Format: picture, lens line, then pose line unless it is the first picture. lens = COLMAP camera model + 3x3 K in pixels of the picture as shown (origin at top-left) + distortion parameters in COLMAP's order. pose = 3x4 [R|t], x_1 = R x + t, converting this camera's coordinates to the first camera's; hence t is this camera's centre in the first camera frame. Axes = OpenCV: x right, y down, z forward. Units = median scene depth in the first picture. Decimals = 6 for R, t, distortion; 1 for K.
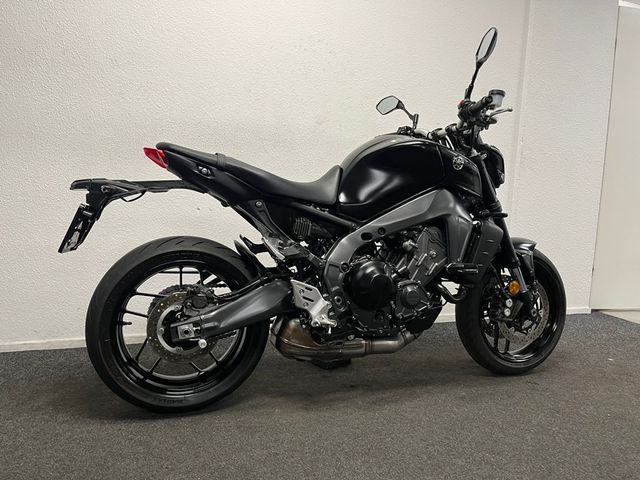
lens RADIAL K [[484.2, 0, 322.0], [0, 484.2, 237.7], [0, 0, 1]] dist [0.086508, -0.130575]
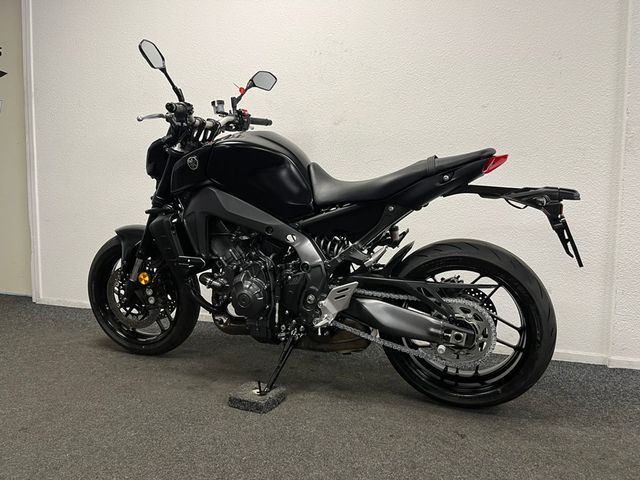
lens RADIAL K [[484.2, 0, 322.0], [0, 484.2, 237.7], [0, 0, 1]] dist [0.086508, -0.130575]
pose [[0.781178, 0.023159, -0.623879, 0.860814], [-0.048614, 0.998534, -0.023804, 0.029579], [0.622413, 0.048924, 0.781159, 0.321971]]
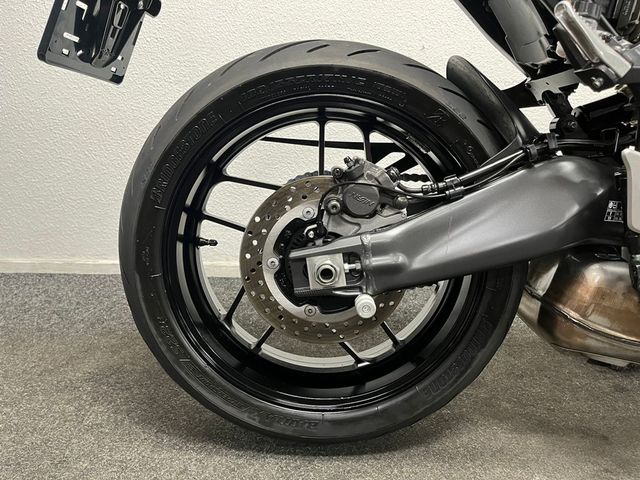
lens RADIAL K [[484.2, 0, 322.0], [0, 484.2, 237.7], [0, 0, 1]] dist [0.086508, -0.130575]
pose [[0.944309, 0.064170, -0.322742, -0.140981], [-0.021149, 0.990609, 0.135081, 0.100413], [0.328379, -0.120733, 0.936798, 0.571127]]
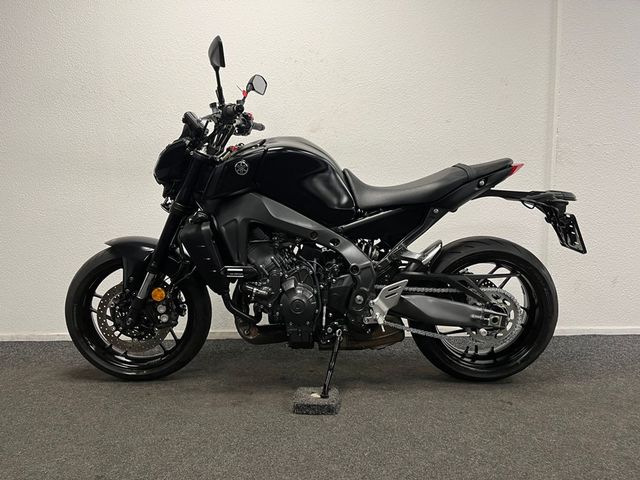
lens RADIAL K [[482.9, 0, 321.0], [0, 482.9, 243.8], [0, 0, 1]] dist [0.088112, -0.131922]
pose [[0.952236, -0.016098, -0.304939, 0.456736], [0.006623, 0.999463, -0.032081, 0.046488], [0.305292, 0.028529, 0.951831, 0.070594]]
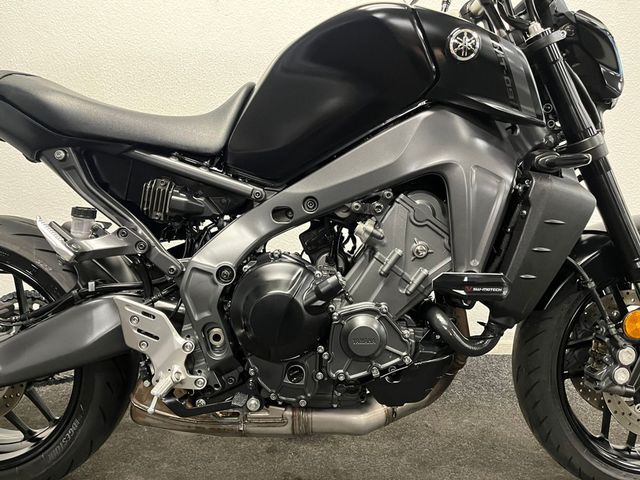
lens RADIAL K [[484.2, 0, 322.0], [0, 484.2, 237.7], [0, 0, 1]] dist [0.086508, -0.130575]
pose [[0.937769, 0.006846, -0.347192, 0.316937], [0.005933, 0.999344, 0.035730, 0.004536], [0.347209, -0.035567, 0.937113, 0.547251]]
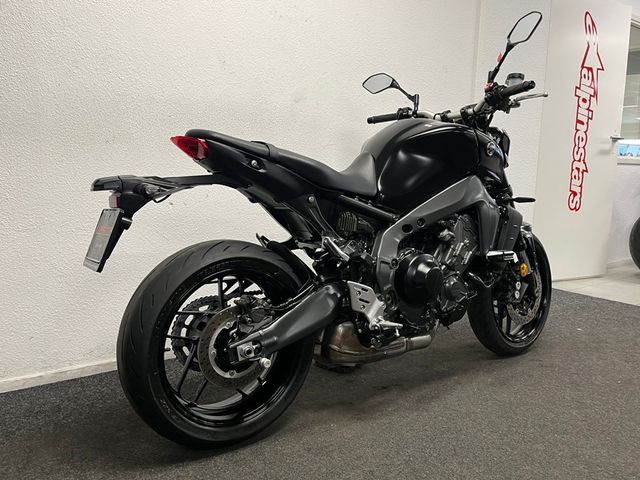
lens RADIAL K [[534.3, 0, 321.5], [0, 534.3, 241.1], [0, 0, 1]] dist [0.085677, -0.125565]
pose [[0.957744, -0.060429, 0.281204, -0.367414], [0.048704, 0.997635, 0.048505, -0.037398], [-0.283470, -0.032759, 0.958421, 0.055567]]
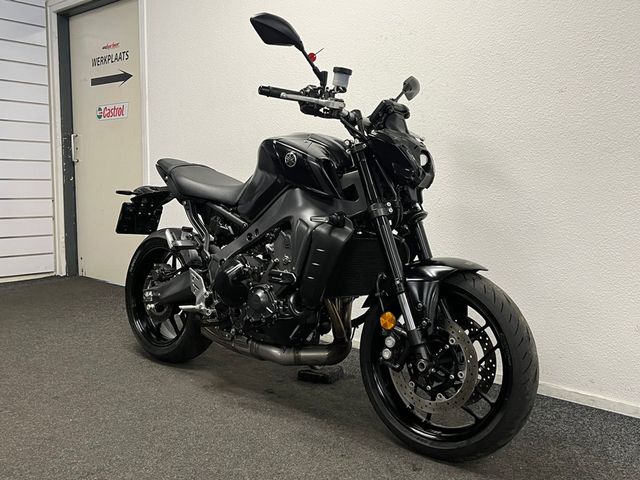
lens RADIAL K [[631.8, 0, 320.0], [0, 631.8, 240.0], [0, 0, 1]] dist [0.012965, -0.006726]
pose [[0.468340, 0.050529, -0.882103, 1.347623], [-0.089982, 0.995900, 0.009273, -0.020924], [0.878955, 0.075031, 0.470966, 0.524100]]
